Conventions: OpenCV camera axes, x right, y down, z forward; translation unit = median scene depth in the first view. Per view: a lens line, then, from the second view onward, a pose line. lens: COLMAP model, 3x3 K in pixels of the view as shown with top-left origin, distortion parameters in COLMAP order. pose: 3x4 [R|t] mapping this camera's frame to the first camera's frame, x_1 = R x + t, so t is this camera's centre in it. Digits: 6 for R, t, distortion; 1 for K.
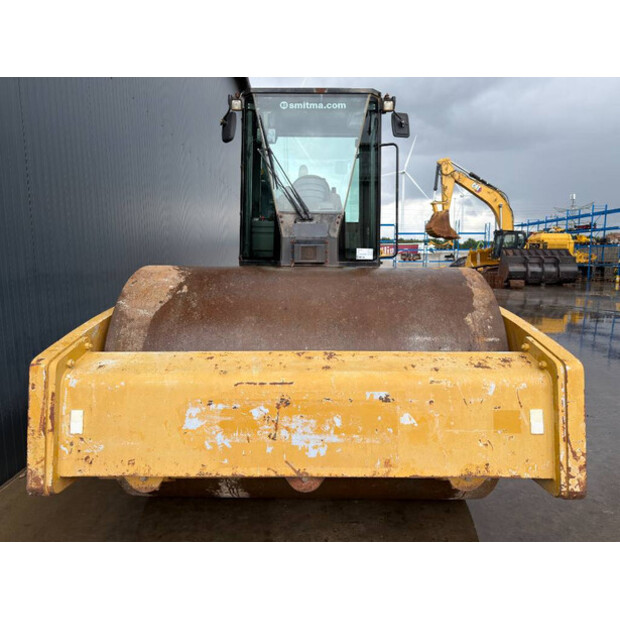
lens RADIAL K [[440.2, 0, 306.6], [0, 440.2, 298.0], [0, 0, 1]] dist [0.088224, -0.126933]
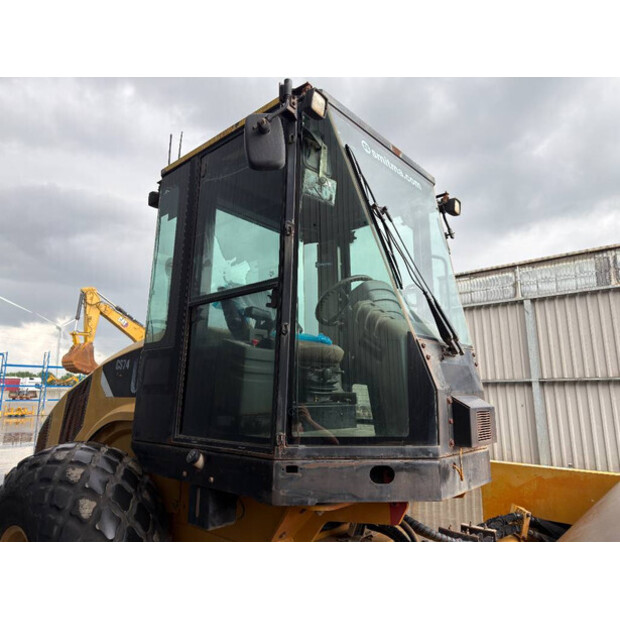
lens RADIAL K [[440.2, 0, 306.6], [0, 440.2, 298.0], [0, 0, 1]] dist [0.088224, -0.126933]
pose [[0.673696, 0.156670, 0.722211, -0.053354], [0.066071, 0.960587, -0.270014, -0.012352], [-0.736050, 0.229624, 0.636792, 0.084120]]
